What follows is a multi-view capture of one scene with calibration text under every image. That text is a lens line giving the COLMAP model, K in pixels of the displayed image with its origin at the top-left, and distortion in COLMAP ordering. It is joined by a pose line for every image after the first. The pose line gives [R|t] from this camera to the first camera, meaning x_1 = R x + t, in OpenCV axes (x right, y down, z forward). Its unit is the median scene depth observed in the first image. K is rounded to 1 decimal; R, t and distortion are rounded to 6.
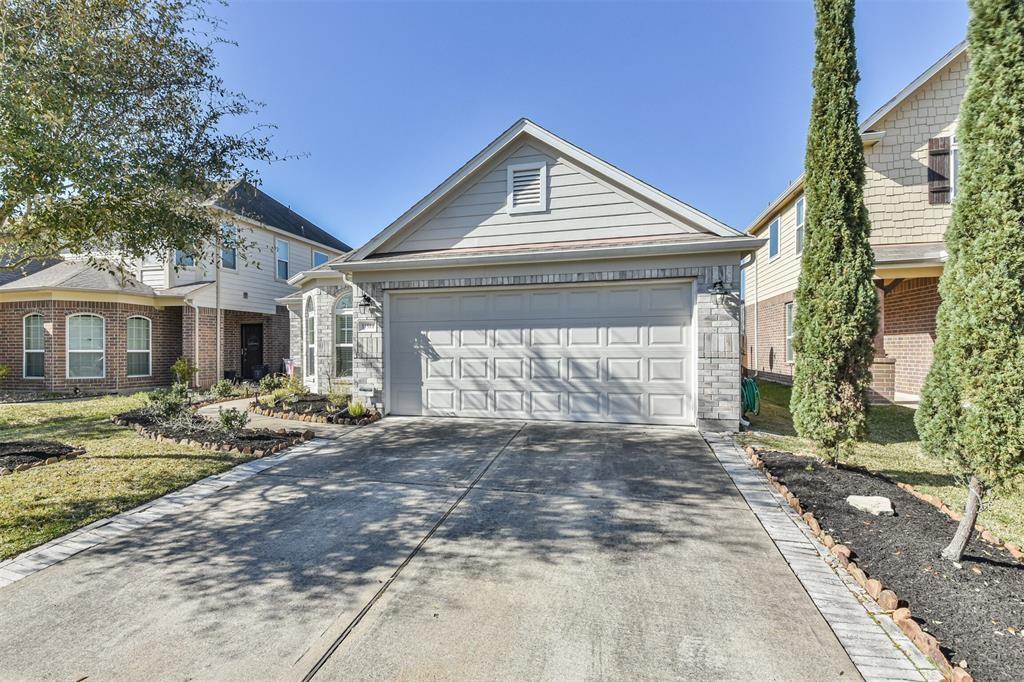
lens RADIAL K [[446.8, 0, 512.1], [0, 446.8, 345.1], [0, 0, 1]] dist [0.001726, -0.000148]
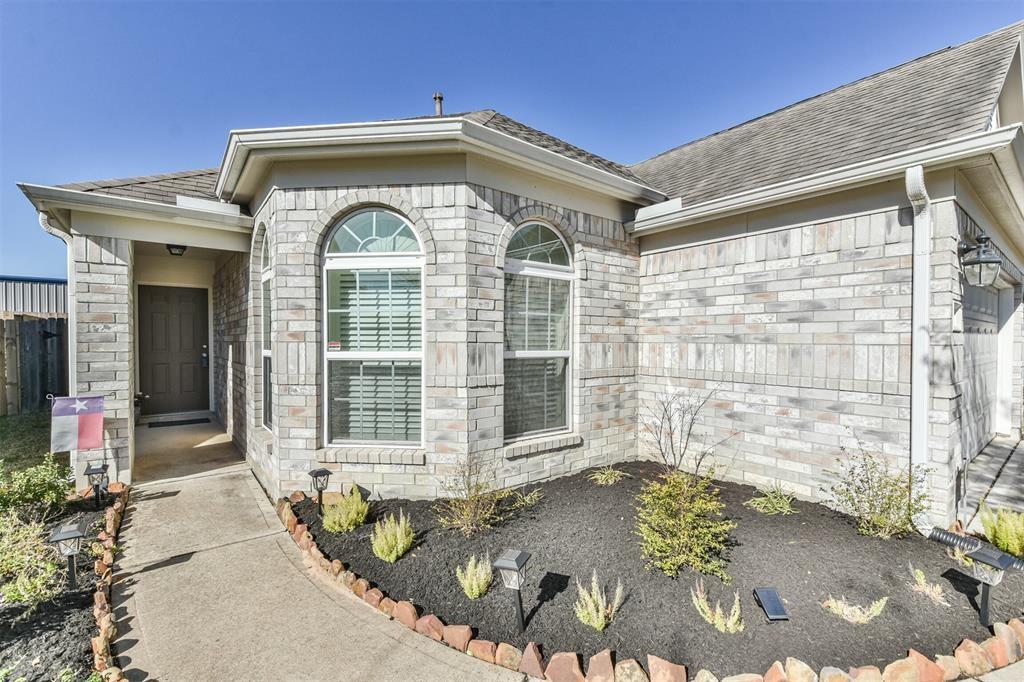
lens RADIAL K [[446.8, 0, 513.9], [0, 446.8, 342.3], [0, 0, 1]] dist [0.001726, -0.000148]
pose [[0.620488, -0.010004, 0.784152, -0.682078], [-0.008032, 0.999785, 0.019111, -0.016938], [-0.784175, -0.018156, 0.620274, 0.763013]]
